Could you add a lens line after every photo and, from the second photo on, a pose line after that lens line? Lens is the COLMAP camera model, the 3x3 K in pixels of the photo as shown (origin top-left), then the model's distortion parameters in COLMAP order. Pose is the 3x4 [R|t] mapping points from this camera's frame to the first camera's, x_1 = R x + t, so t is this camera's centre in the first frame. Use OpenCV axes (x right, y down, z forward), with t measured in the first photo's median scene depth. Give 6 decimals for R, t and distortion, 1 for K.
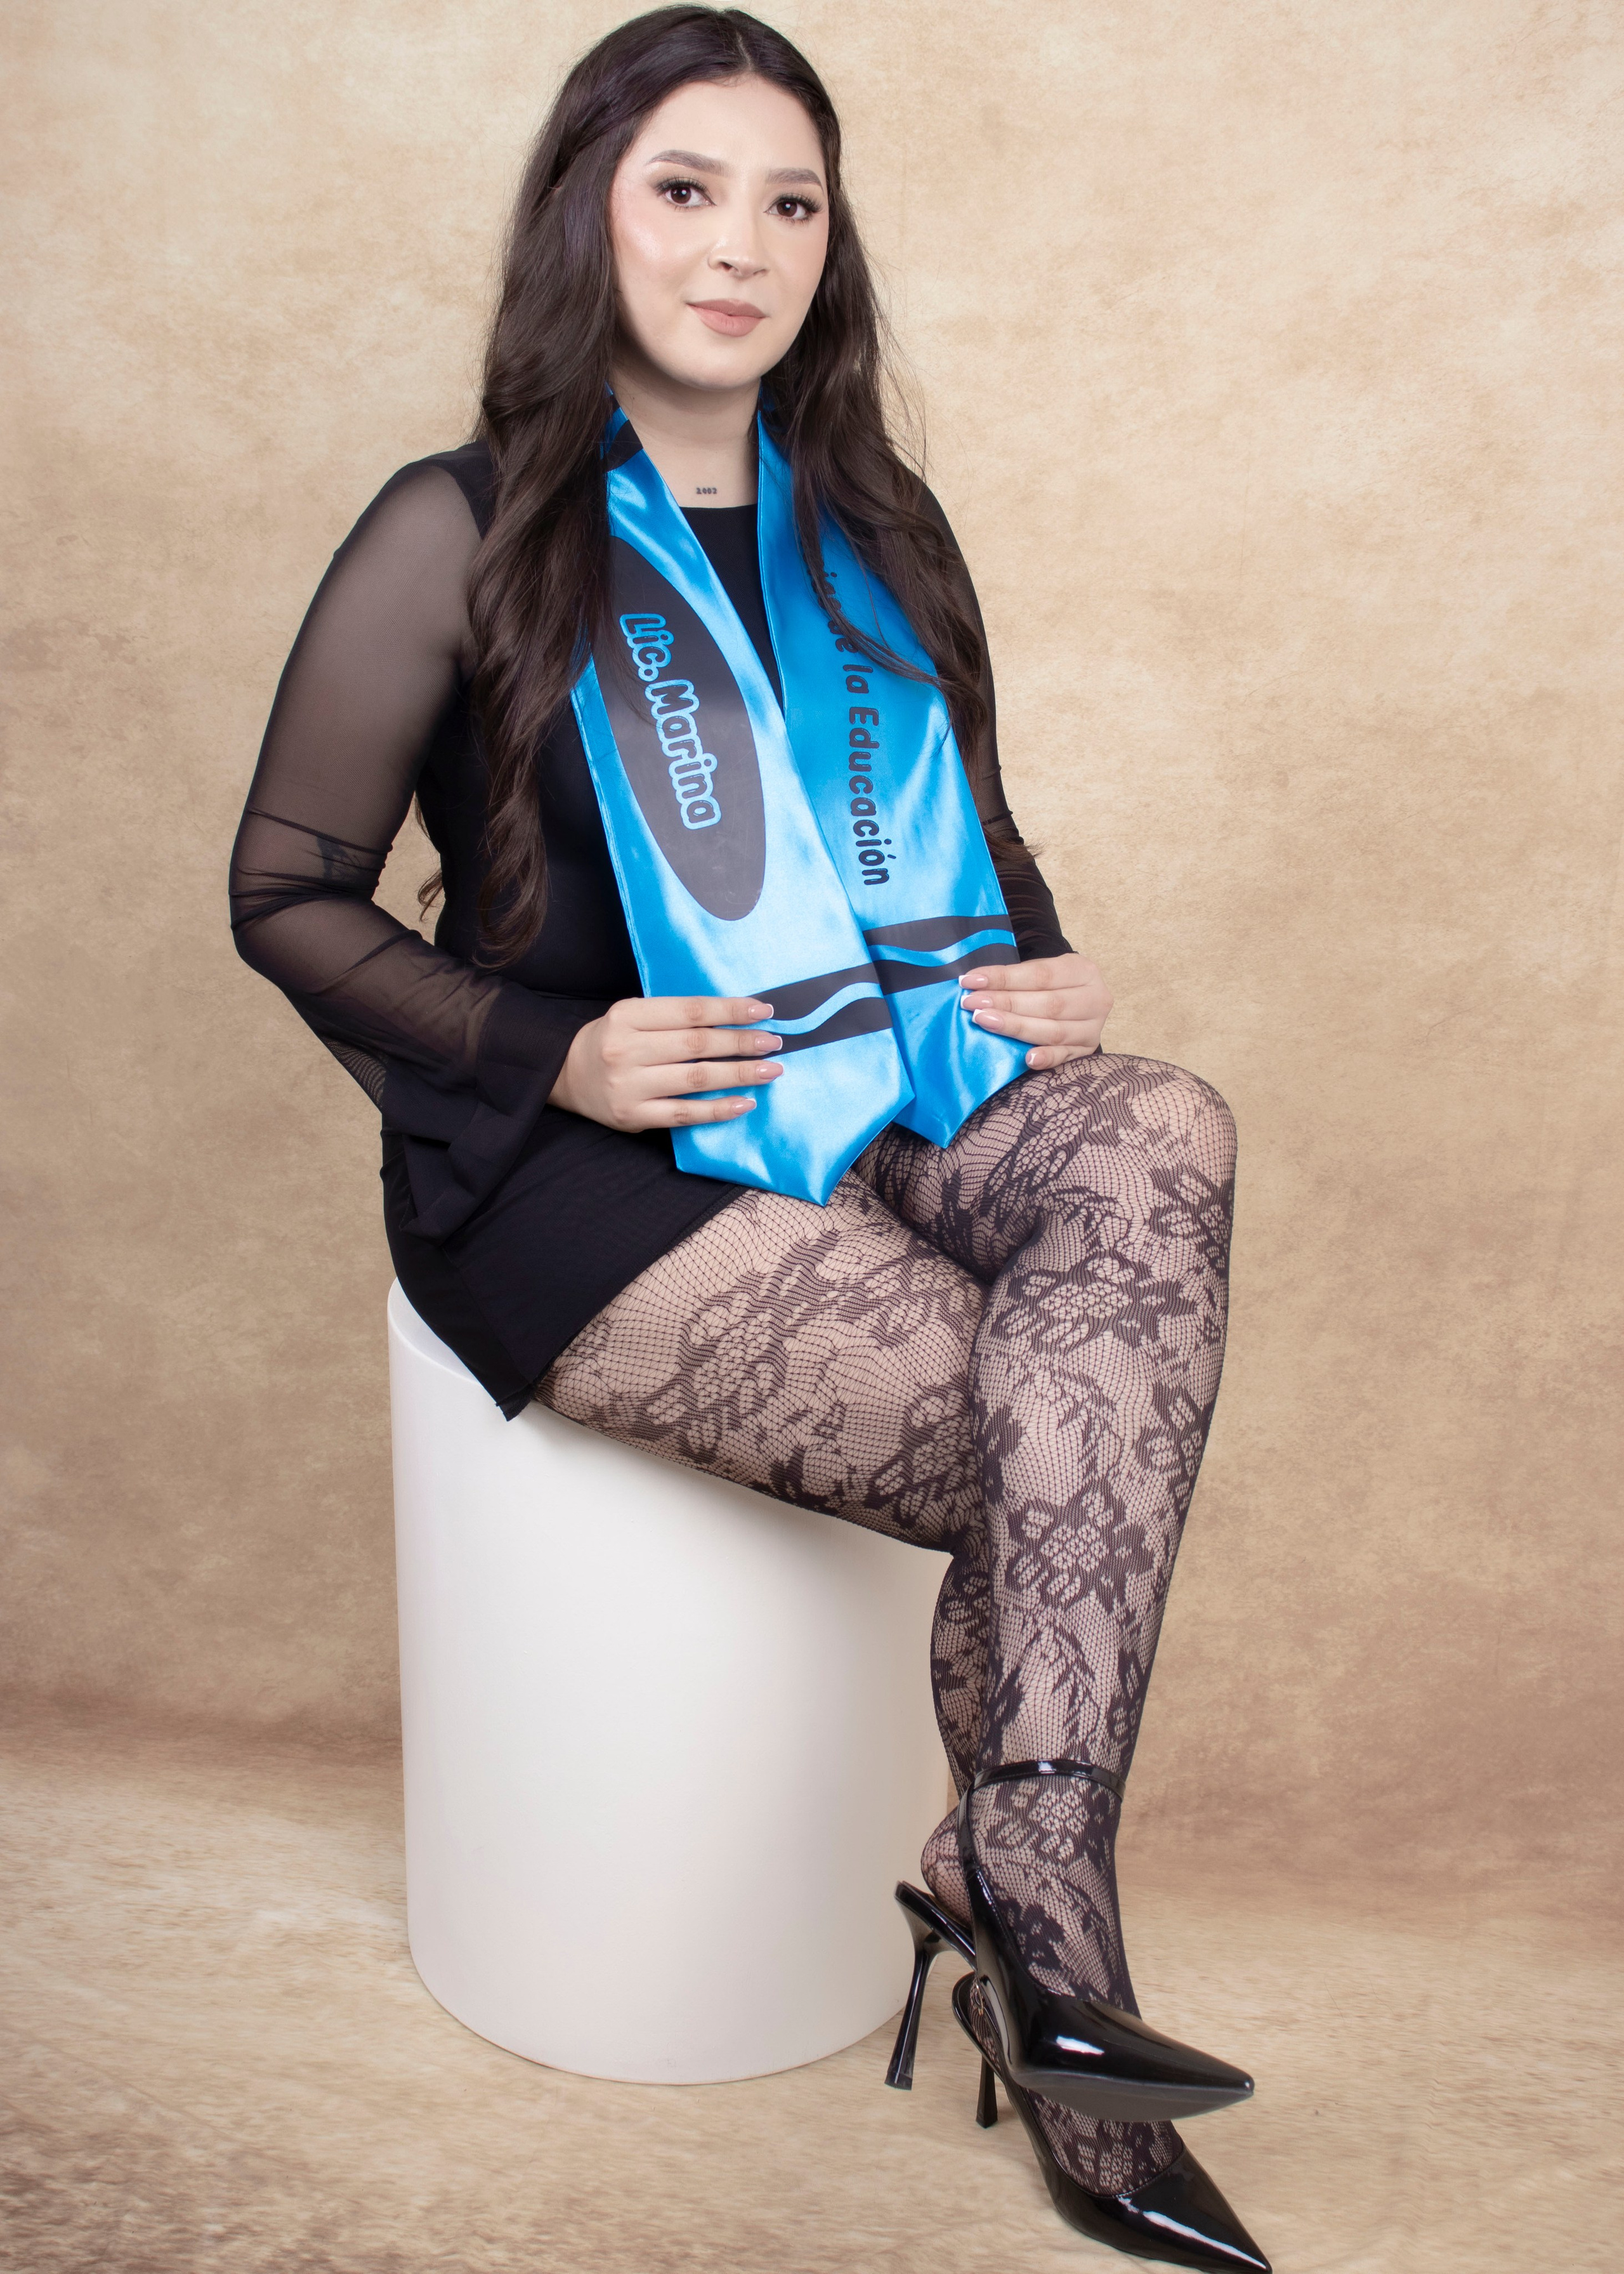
lens RADIAL K [[2980.6, 0, 752.0], [0, 2980.6, 1167.9], [0, 0, 1]] dist [-0.087315, 0.254751]
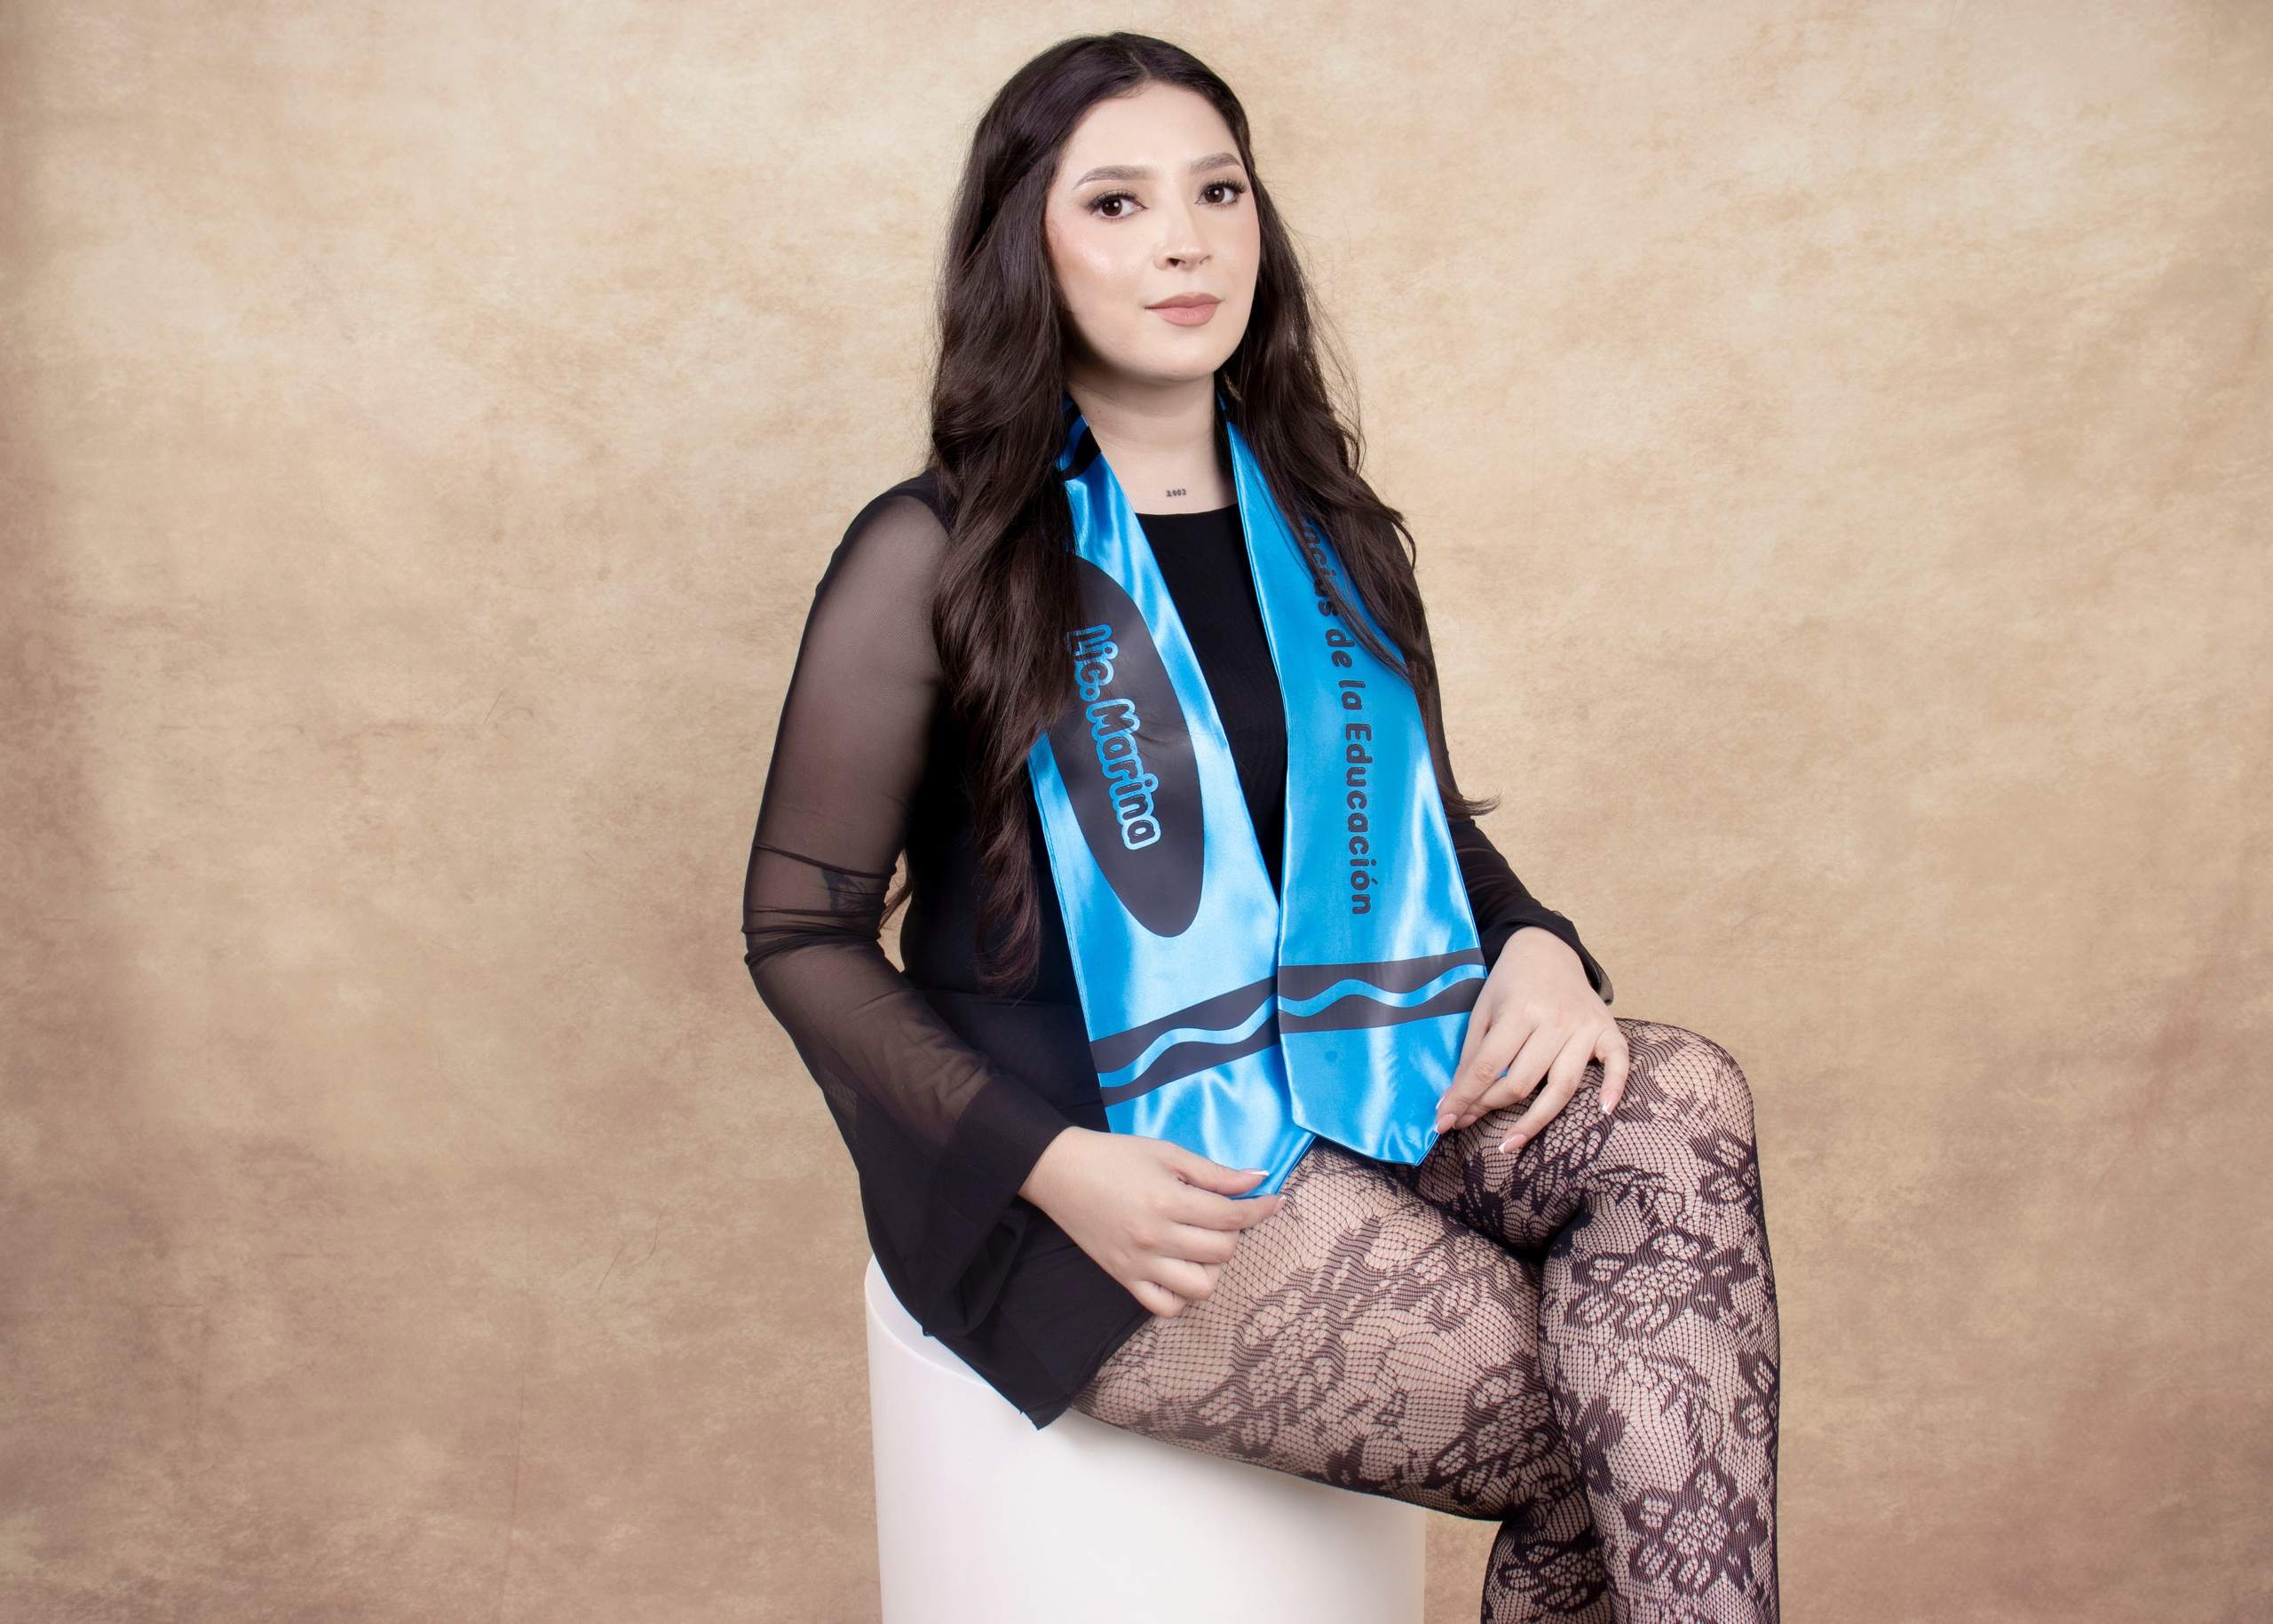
lens RADIAL K [[2539.2, 0, 1212.7], [0, 2539.2, 820.2], [0, 0, 1]] dist [-0.156111, 0.282925]
pose [[0.985791, -0.067393, 0.153866, -0.103541], [0.078058, 0.994870, -0.064354, -0.043073], [-0.148740, 0.075450, 0.985994, 0.109075]]
